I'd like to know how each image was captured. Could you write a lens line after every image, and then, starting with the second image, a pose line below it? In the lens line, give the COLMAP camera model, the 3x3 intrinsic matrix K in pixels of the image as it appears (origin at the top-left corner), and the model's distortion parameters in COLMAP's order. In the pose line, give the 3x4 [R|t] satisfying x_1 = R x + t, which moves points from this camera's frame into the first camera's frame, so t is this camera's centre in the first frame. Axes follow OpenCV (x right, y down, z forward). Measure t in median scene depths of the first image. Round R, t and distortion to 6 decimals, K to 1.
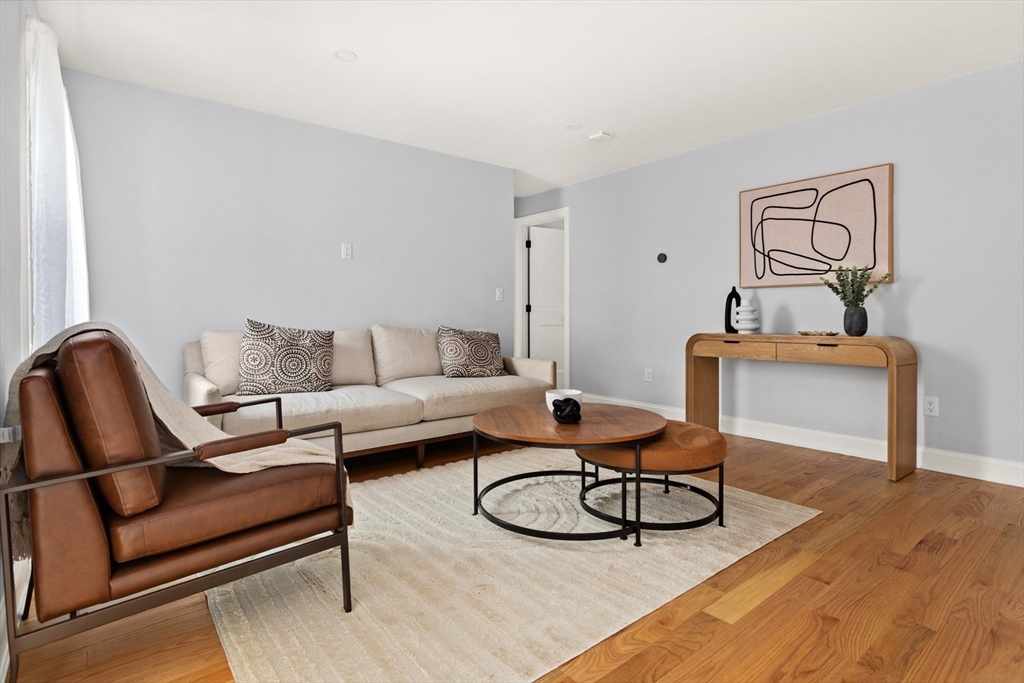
lens RADIAL K [[522.3, 0, 517.1], [0, 522.3, 313.2], [0, 0, 1]] dist [-0.003315, -0.000608]
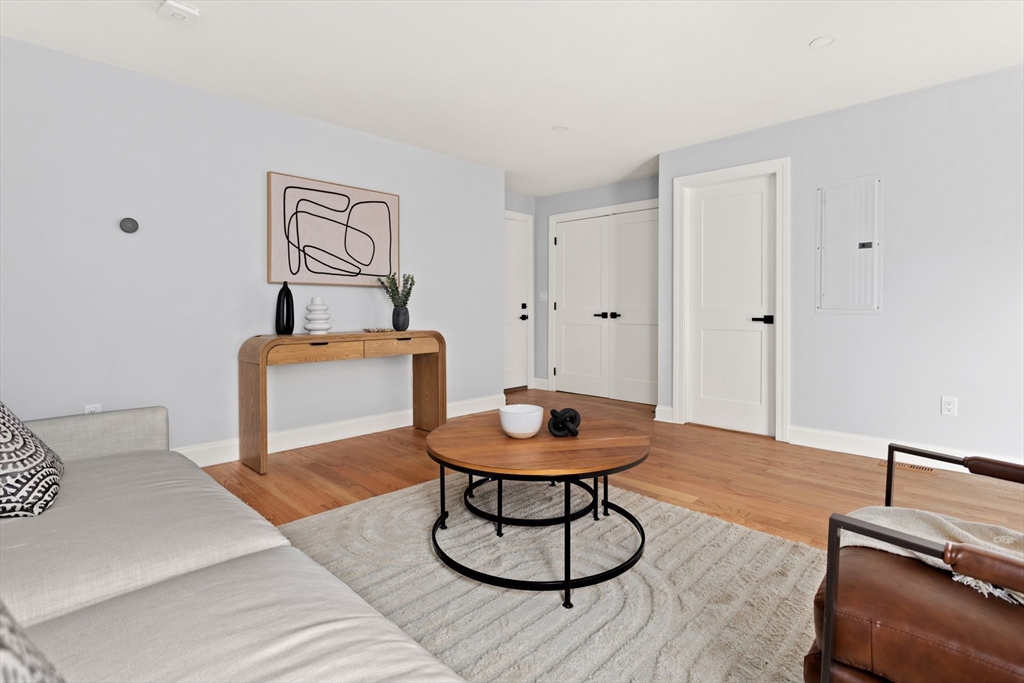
lens RADIAL K [[497.6, 0, 514.9], [0, 497.6, 311.2], [0, 0, 1]] dist [0.004515, 0.000342]
pose [[-0.102407, -0.001436, 0.994742, -0.502051], [-0.002024, 0.999997, 0.001235, -0.003153], [-0.994741, -0.001887, -0.102409, 0.784482]]
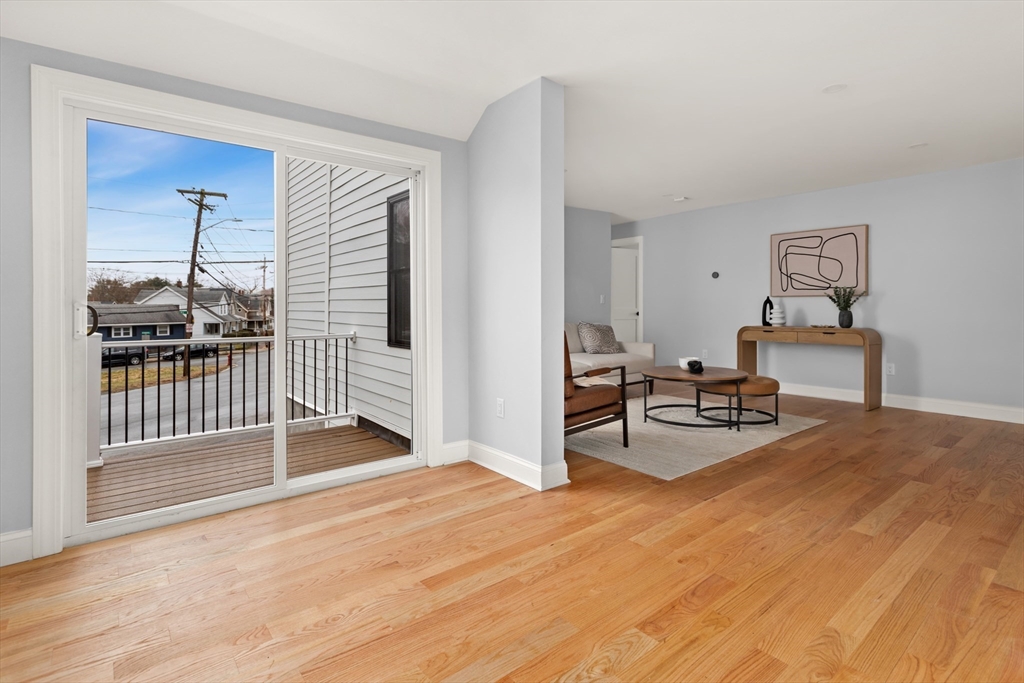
lens RADIAL K [[502.8, 0, 515.8], [0, 502.8, 303.8], [0, 0, 1]] dist [-0.003684, -0.000701]
pose [[0.999970, -0.000743, -0.007648, -0.371765], [0.000747, 1.000000, 0.000531, -0.033086], [0.007648, -0.000537, 0.999971, -0.579411]]
